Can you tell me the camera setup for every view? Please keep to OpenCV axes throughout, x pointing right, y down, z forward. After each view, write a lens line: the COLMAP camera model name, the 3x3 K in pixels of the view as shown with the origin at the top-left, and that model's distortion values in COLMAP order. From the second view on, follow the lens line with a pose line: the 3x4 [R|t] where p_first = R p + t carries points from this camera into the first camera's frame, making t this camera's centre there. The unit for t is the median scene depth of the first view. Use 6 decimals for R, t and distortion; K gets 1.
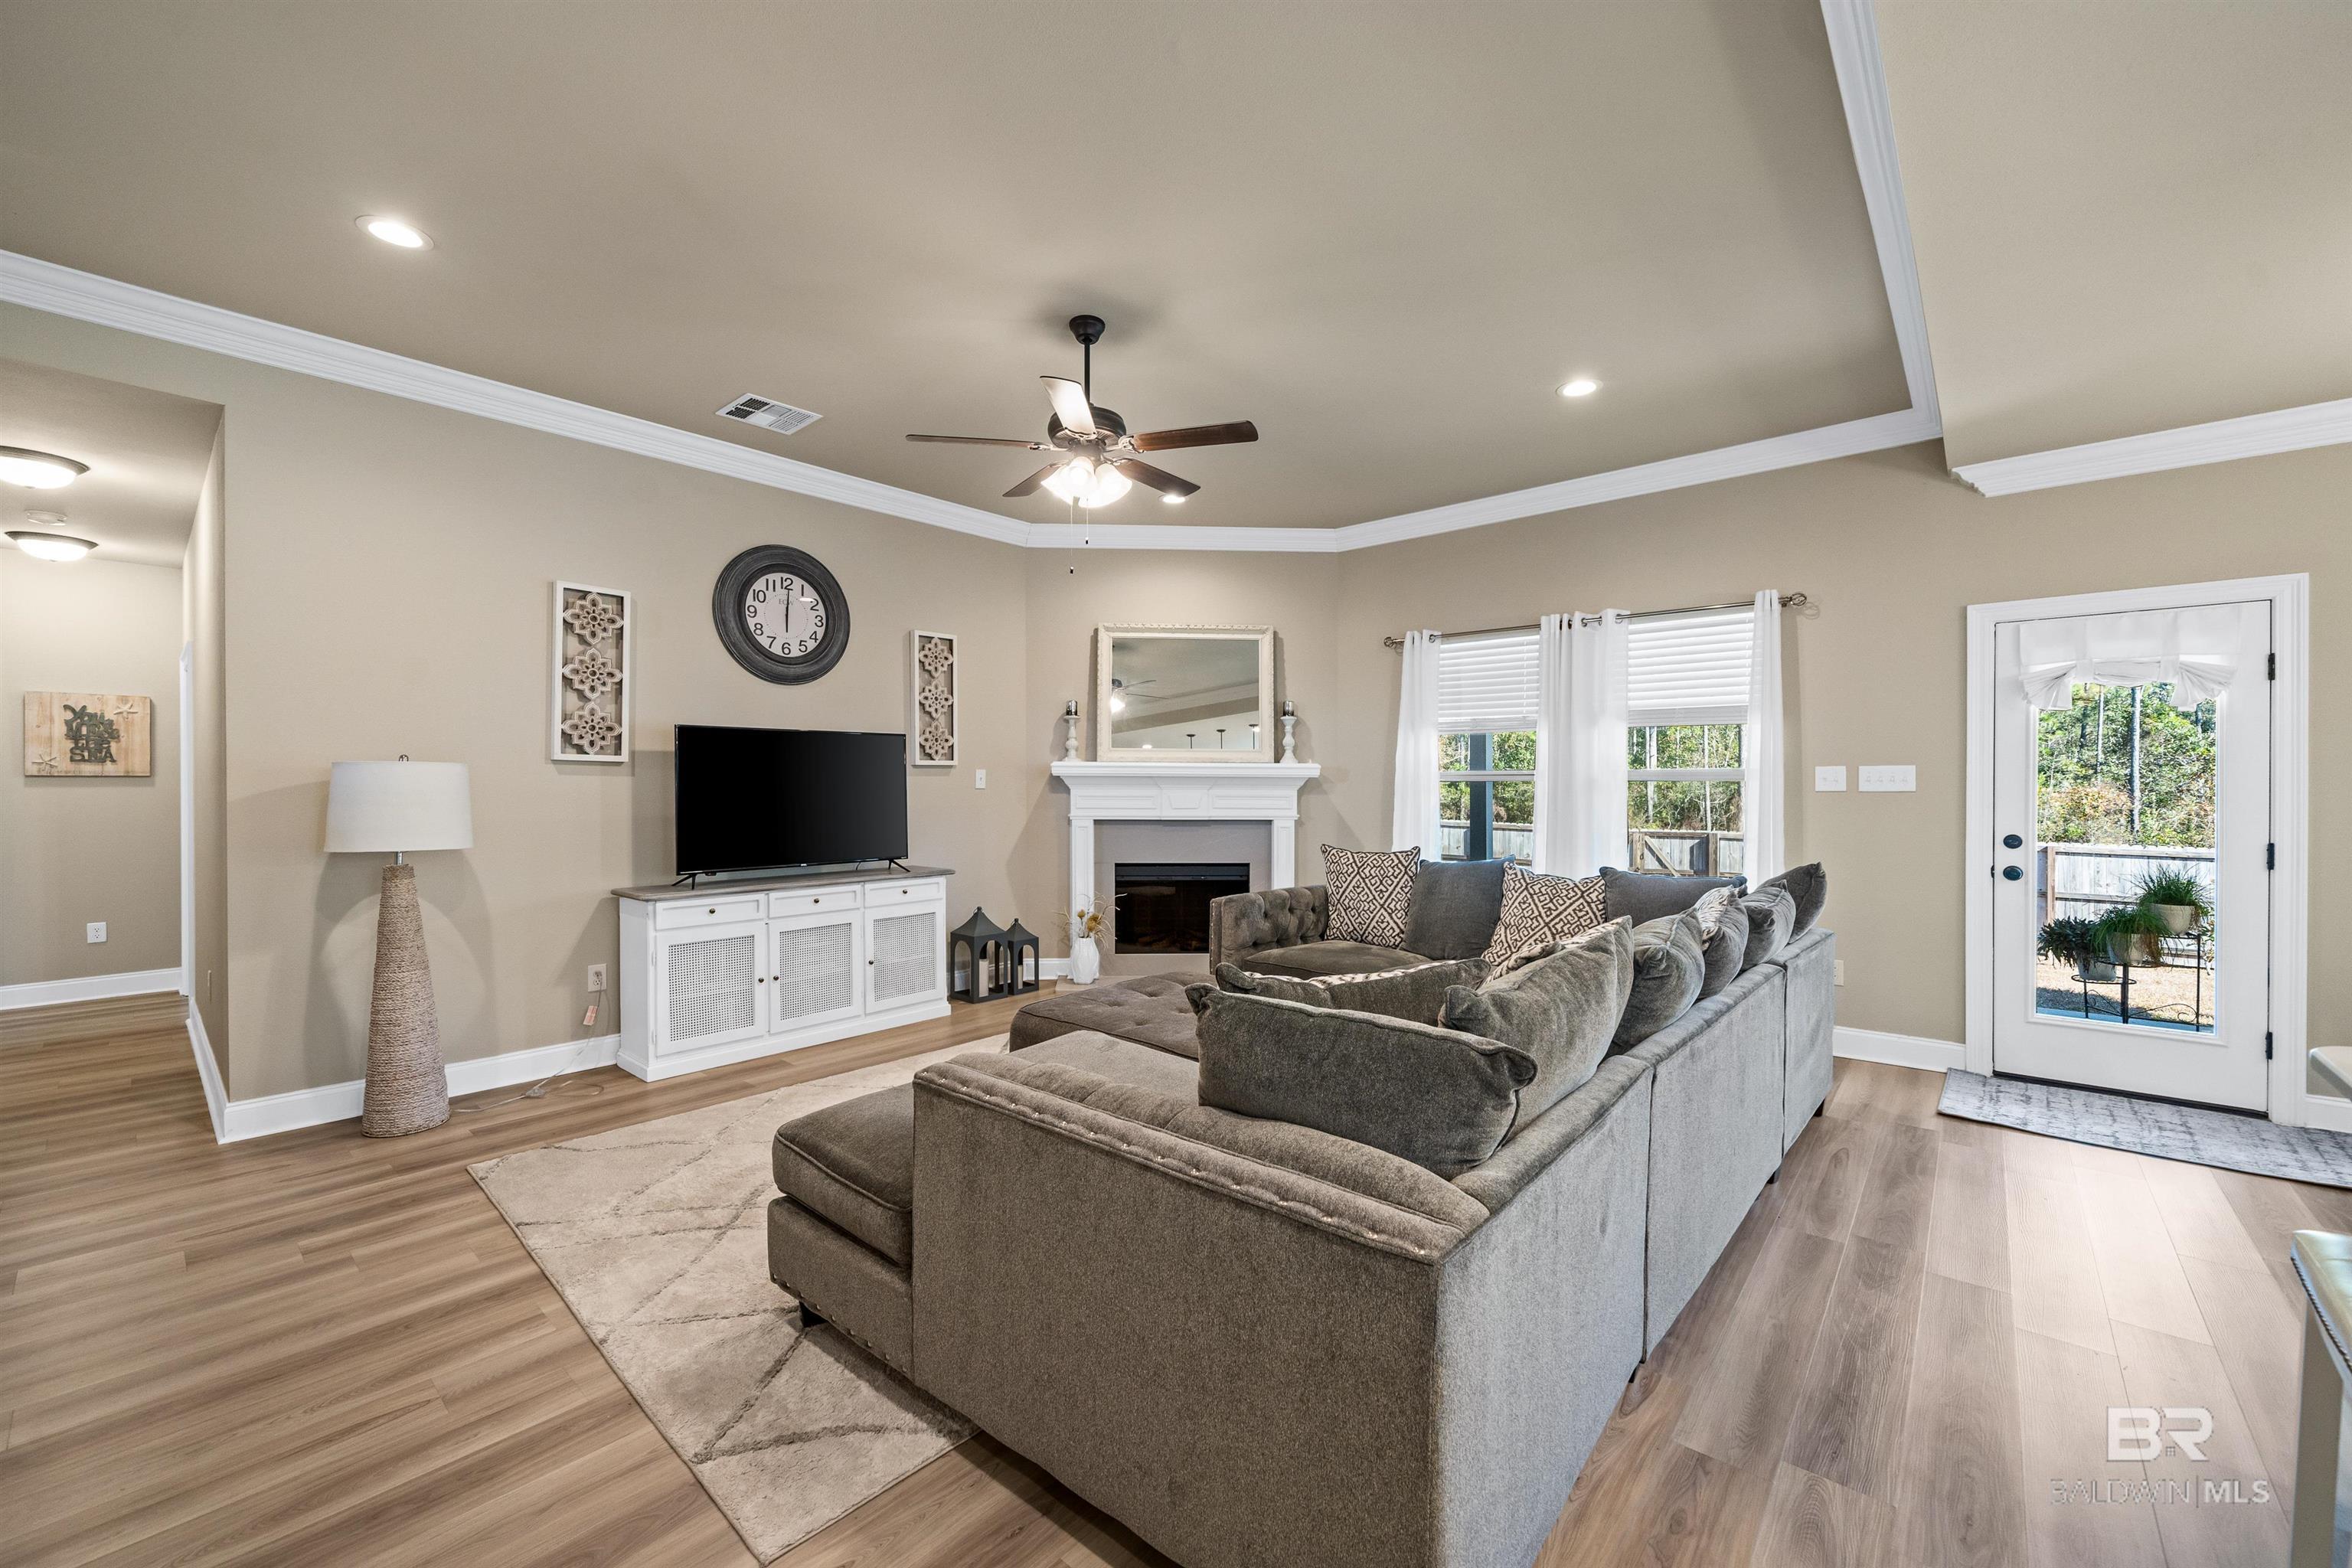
lens RADIAL K [[926.2, 0, 1177.9], [0, 926.2, 788.4], [0, 0, 1]] dist [-0.000592, 0.000054]
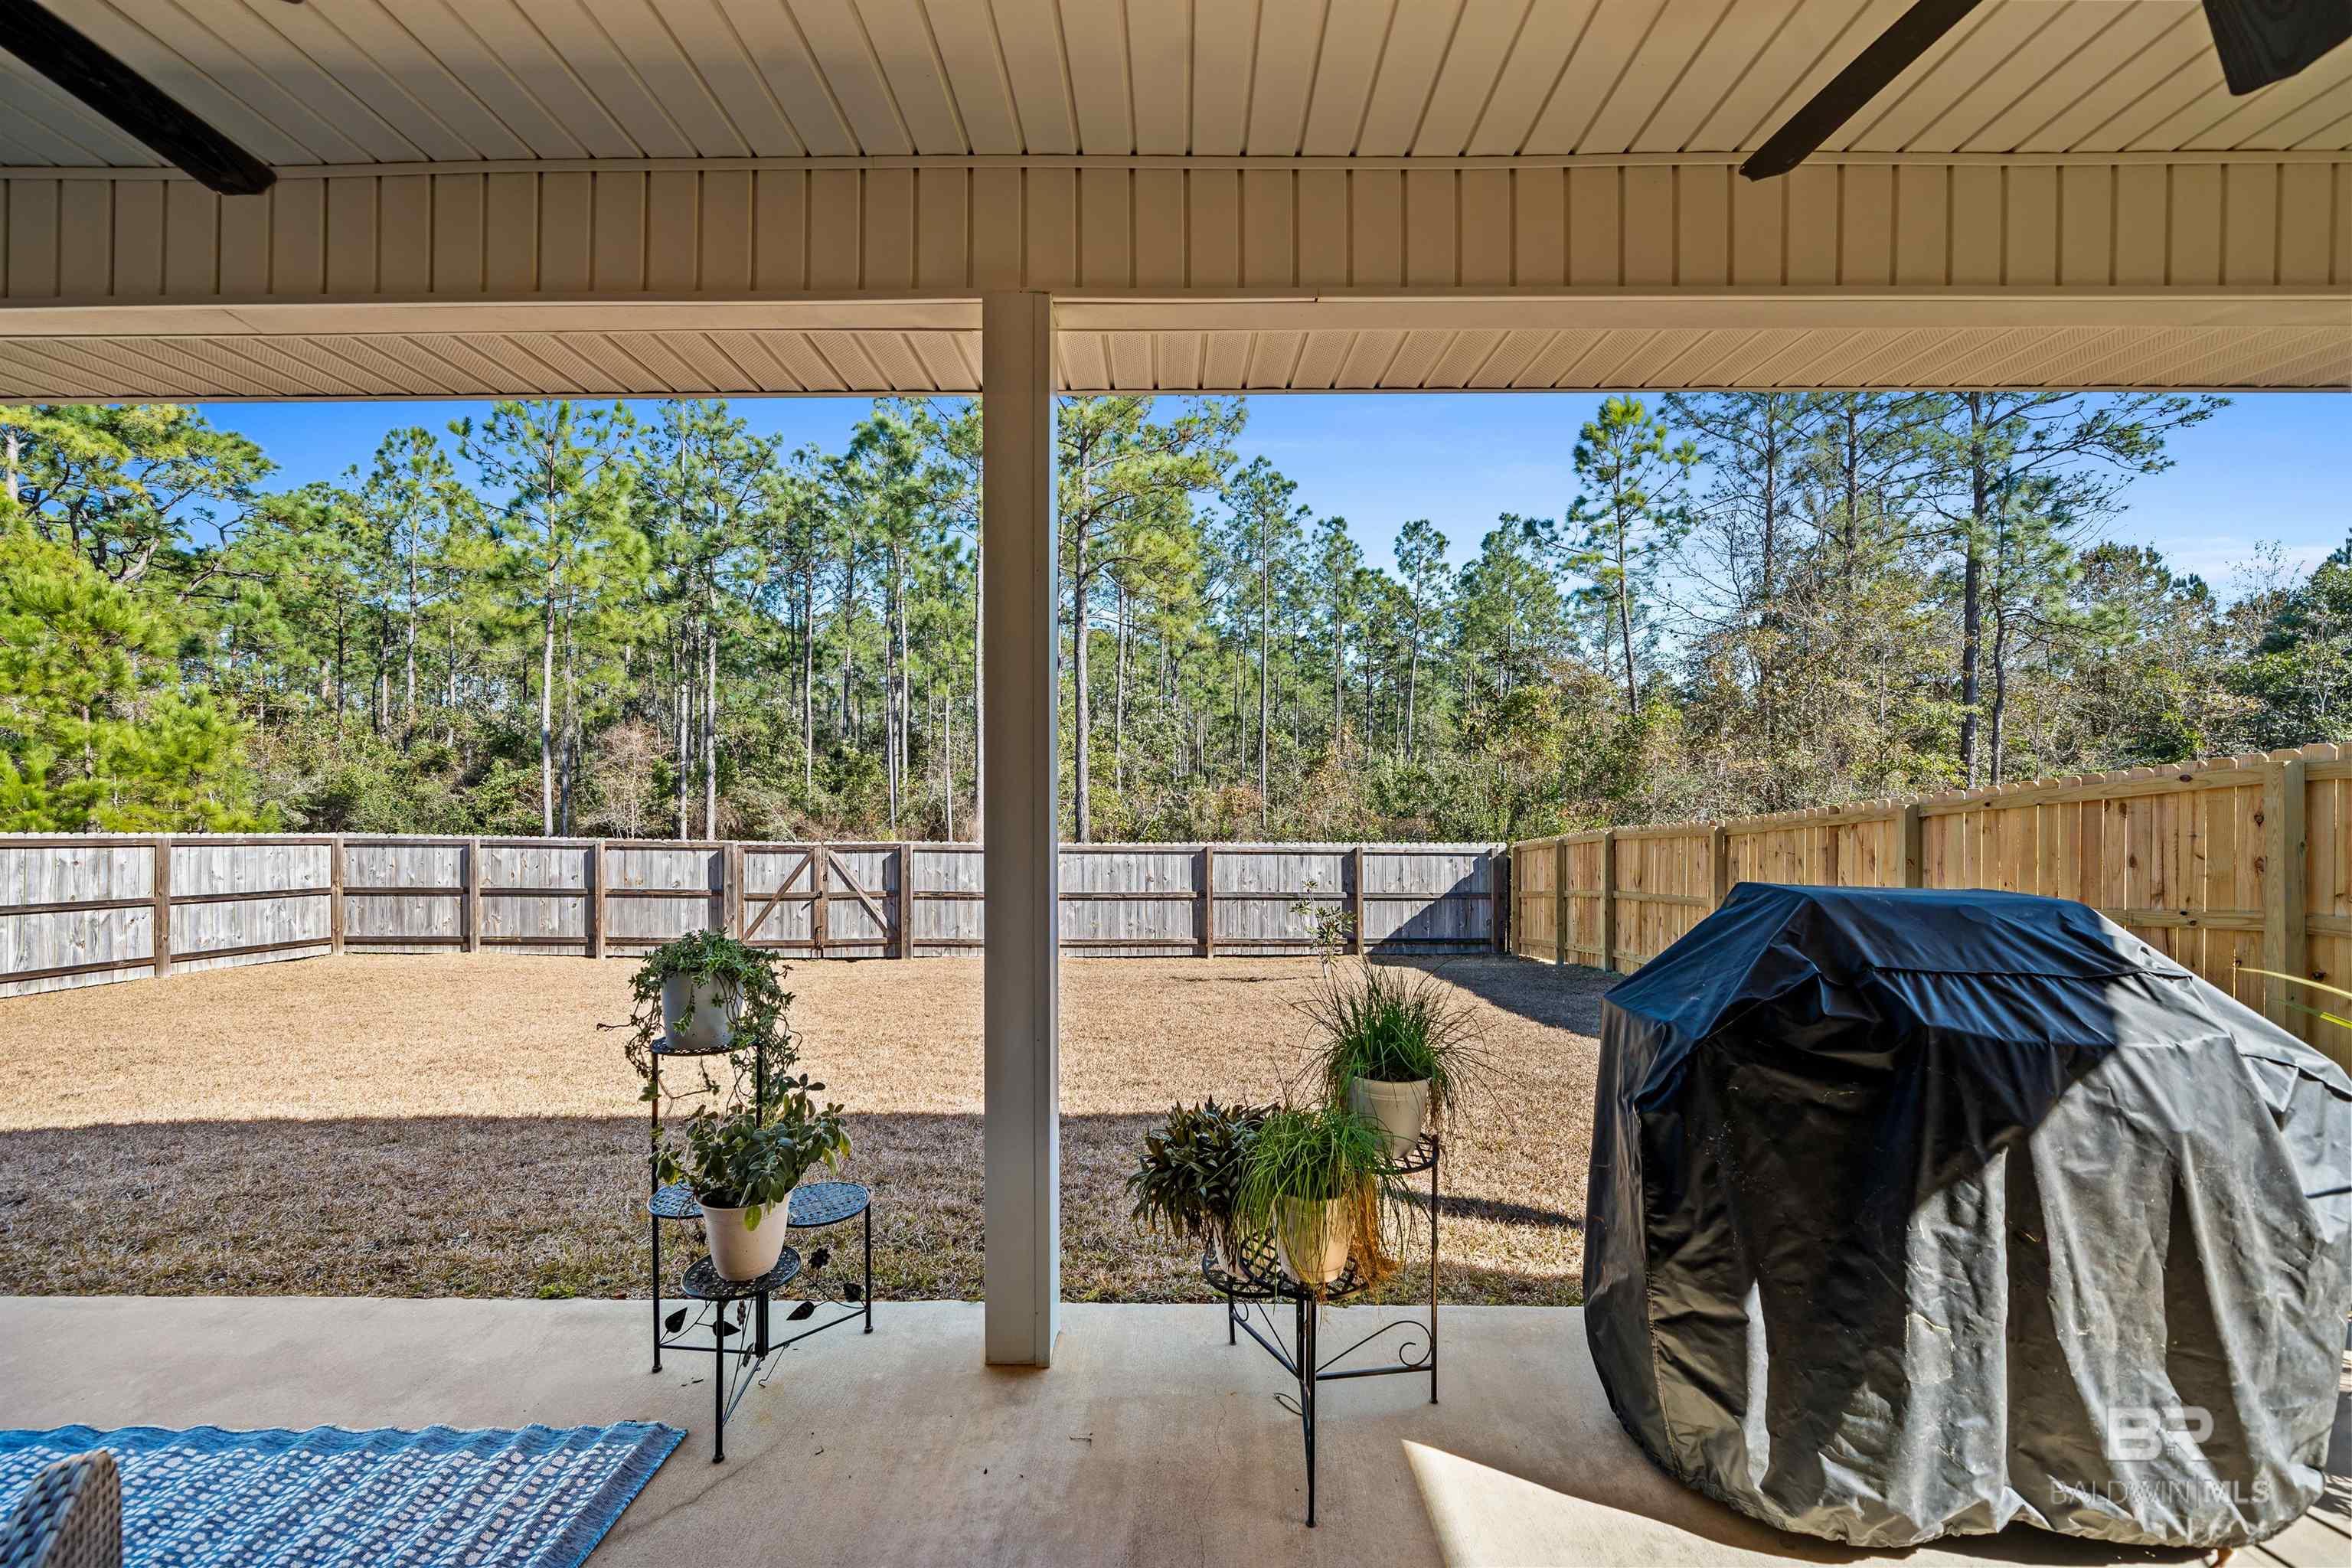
lens RADIAL K [[931.9, 0, 1175.0], [0, 931.9, 791.0], [0, 0, 1]] dist [-0.002127, -0.000040]
pose [[0.757412, -0.003146, 0.652930, 0.763778], [0.003839, 0.999993, 0.000365, 0.007803], [-0.652926, 0.002230, 0.757418, 0.775208]]
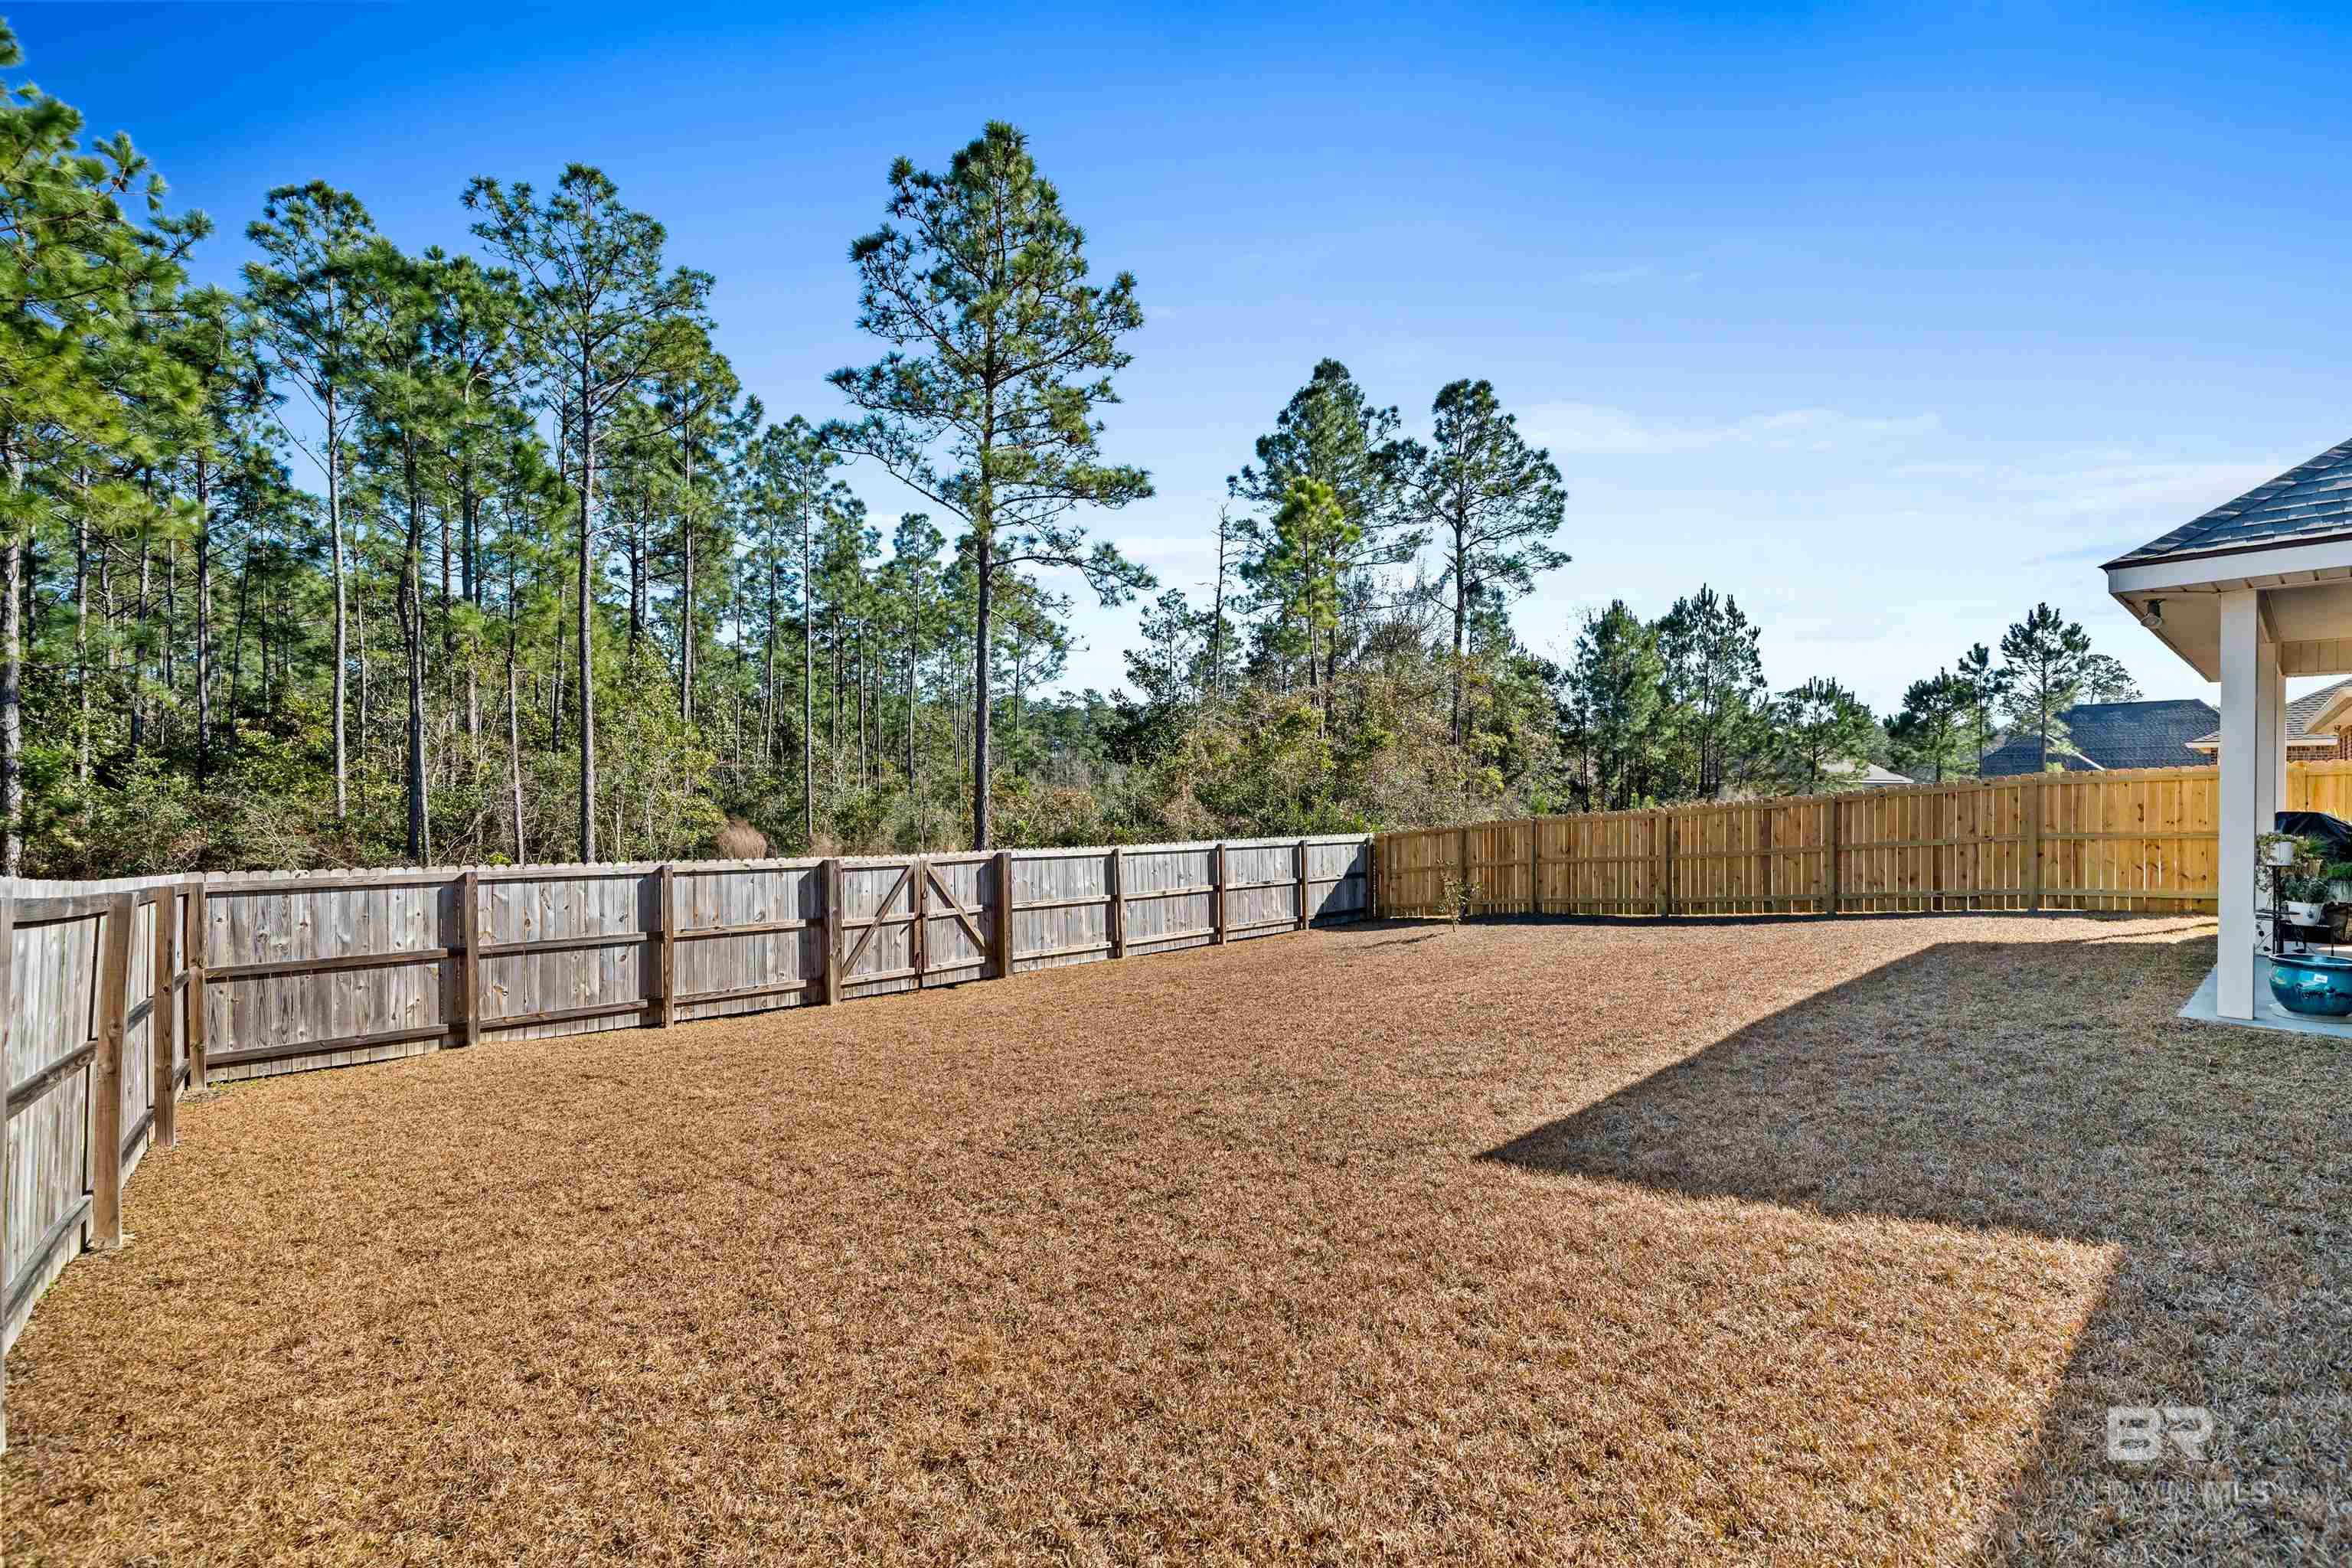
lens RADIAL K [[1042.7, 0, 1180.3], [0, 1042.7, 792.8], [0, 0, 1]] dist [0.001069, 0.000060]
pose [[0.105008, 0.004832, 0.994460, -0.825504], [0.015788, 0.999854, -0.006525, 0.027827], [-0.994346, 0.016386, 0.104917, 2.631326]]
